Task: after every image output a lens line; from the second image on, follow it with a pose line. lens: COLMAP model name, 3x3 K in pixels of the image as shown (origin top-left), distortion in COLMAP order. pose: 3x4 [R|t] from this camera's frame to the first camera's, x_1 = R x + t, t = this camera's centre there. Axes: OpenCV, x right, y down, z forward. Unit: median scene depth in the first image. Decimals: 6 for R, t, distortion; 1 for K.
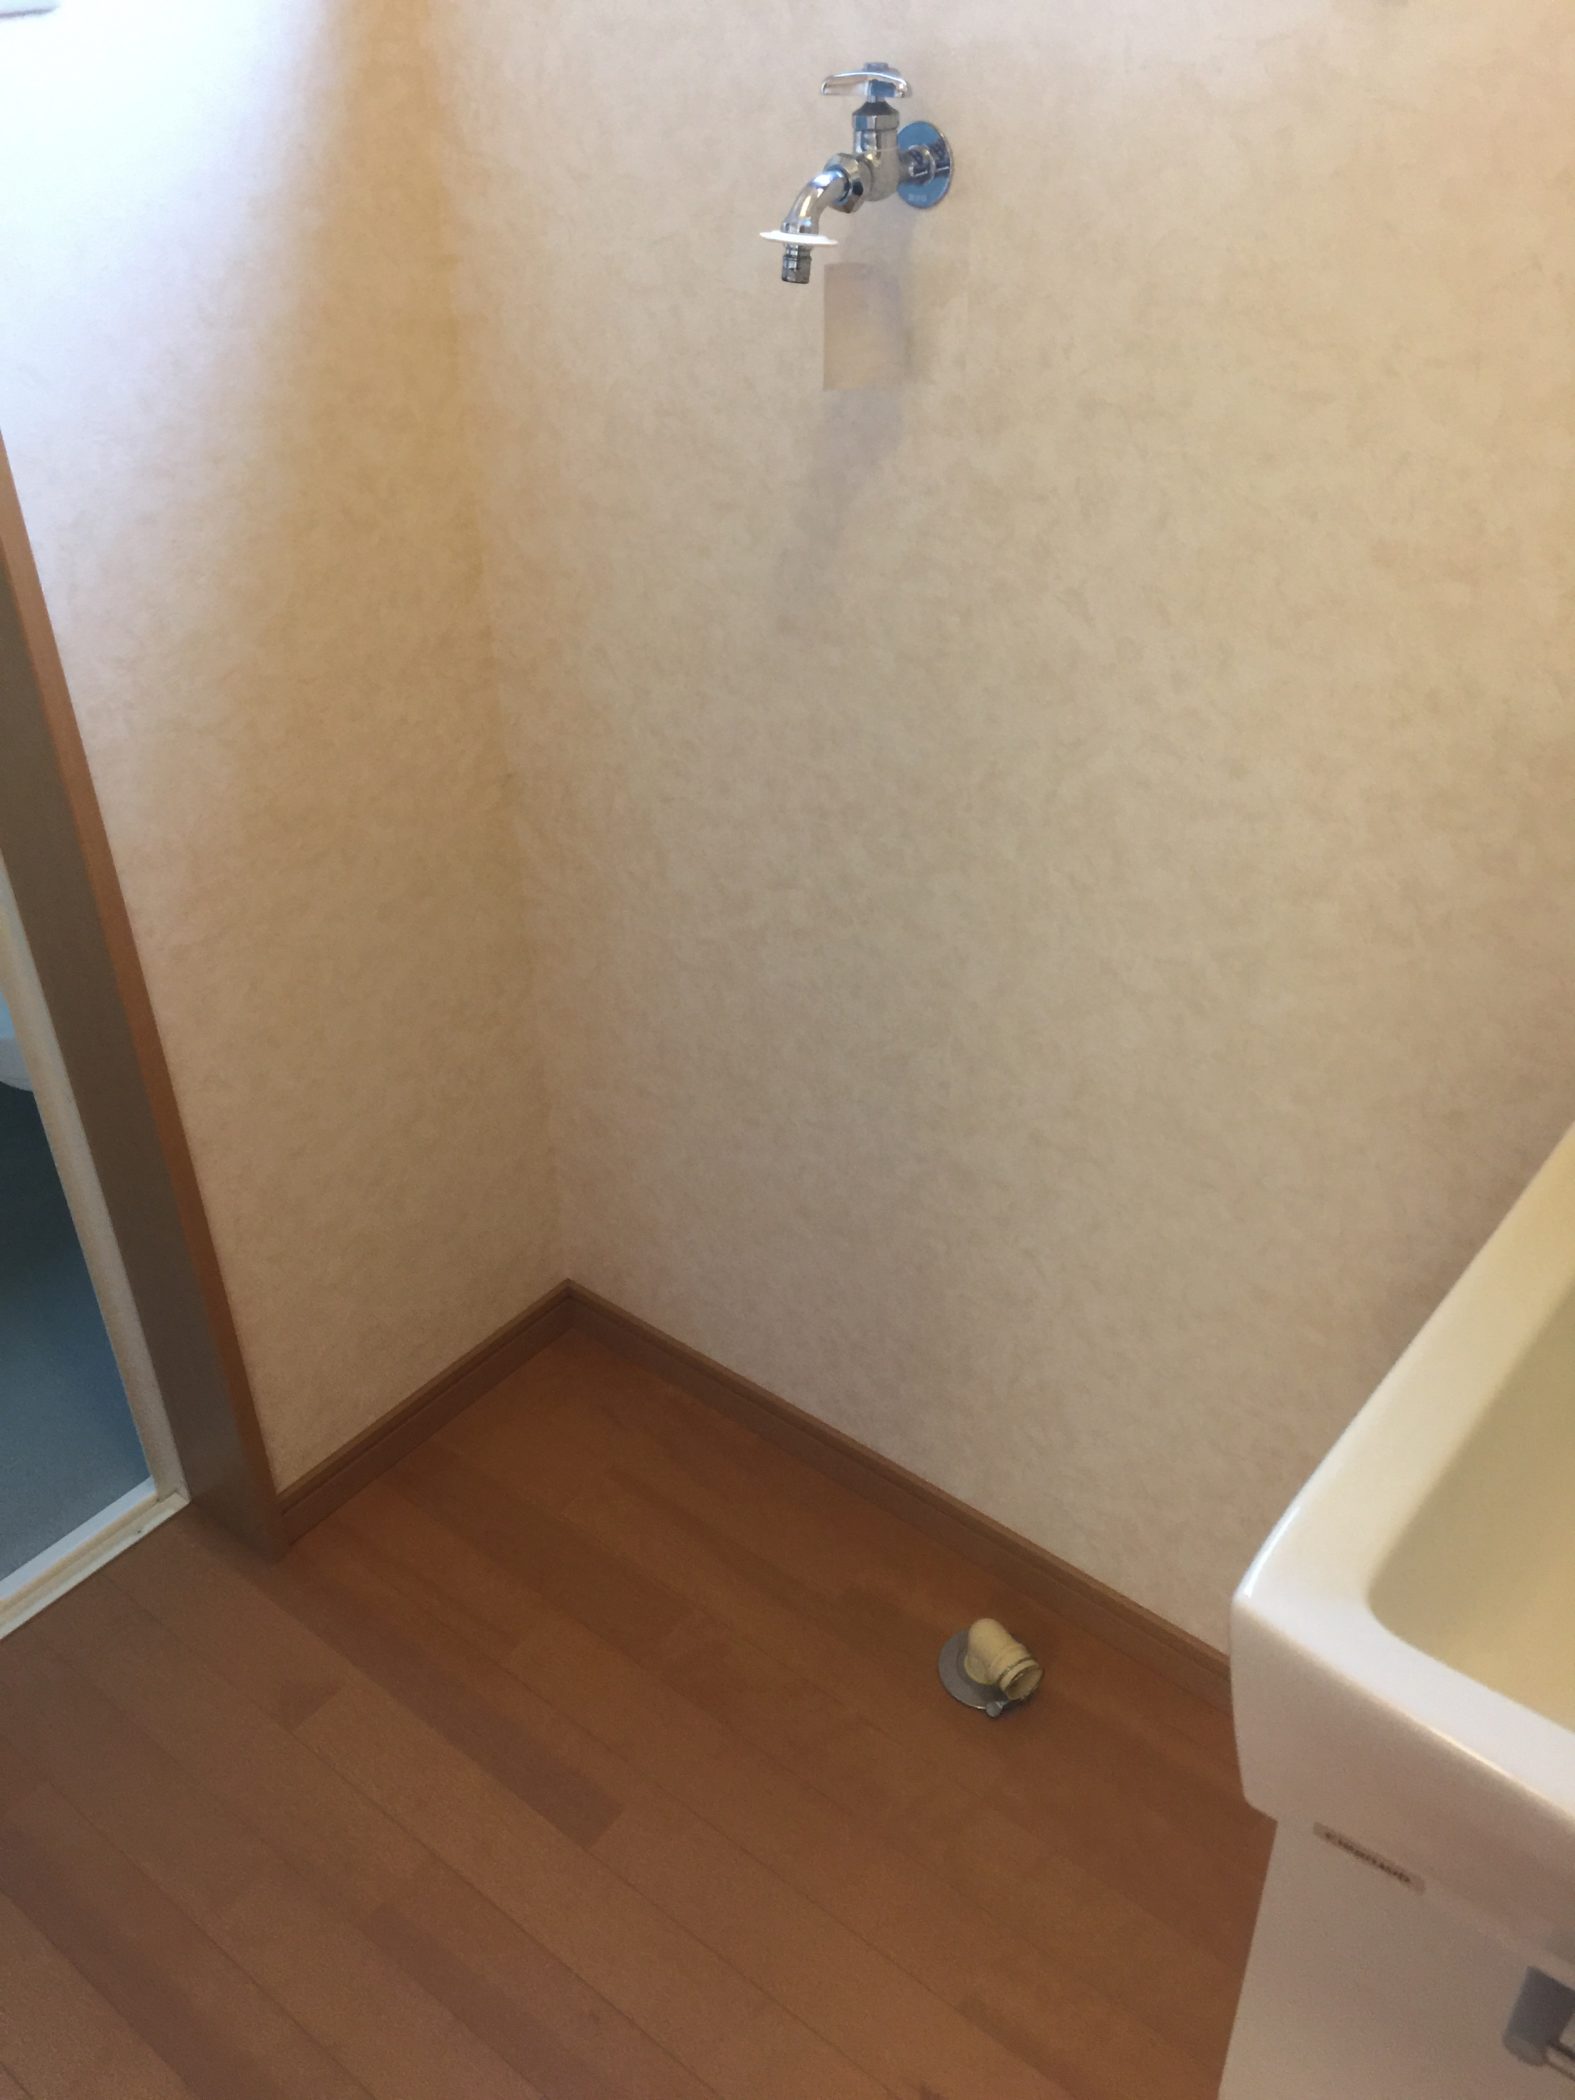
lens RADIAL K [[1824.3, 0, 787.5], [0, 1824.3, 1050.0], [0, 0, 1]] dist [0.047600, -0.003922]
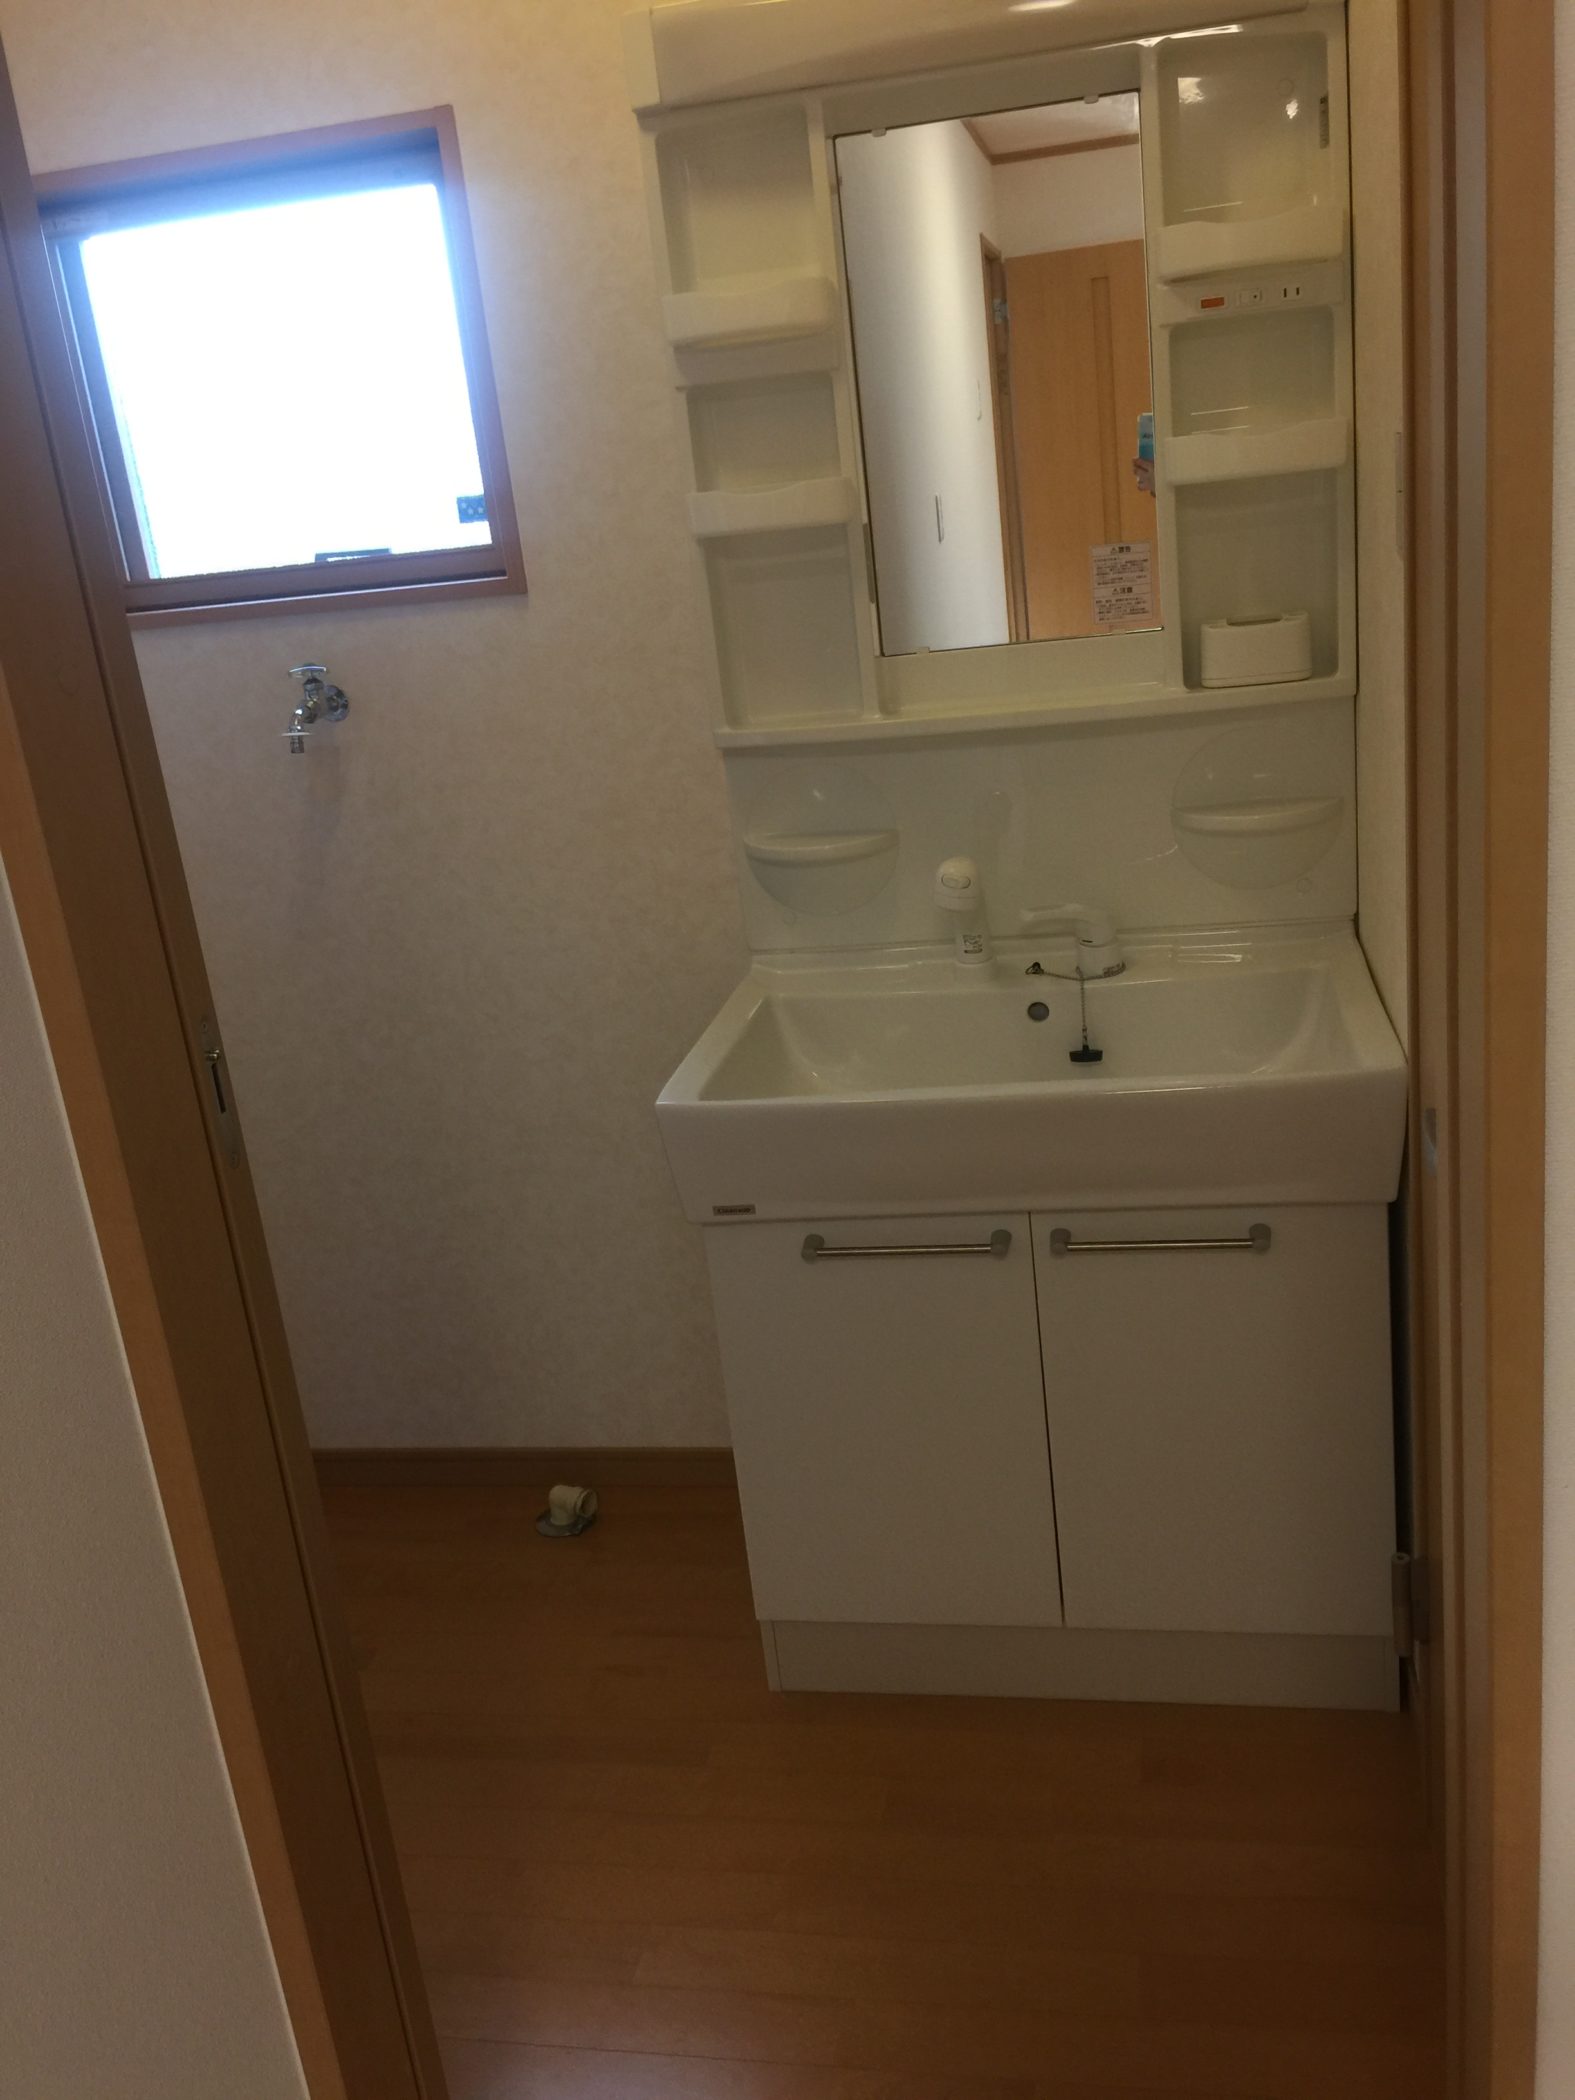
lens RADIAL K [[1824.3, 0, 787.5], [0, 1824.3, 1050.0], [0, 0, 1]] dist [0.047600, -0.003922]
pose [[0.880941, -0.216769, 0.420660, -0.463316], [0.336806, 0.911631, -0.235564, 0.600615], [-0.332424, 0.349198, 0.876102, -0.960506]]
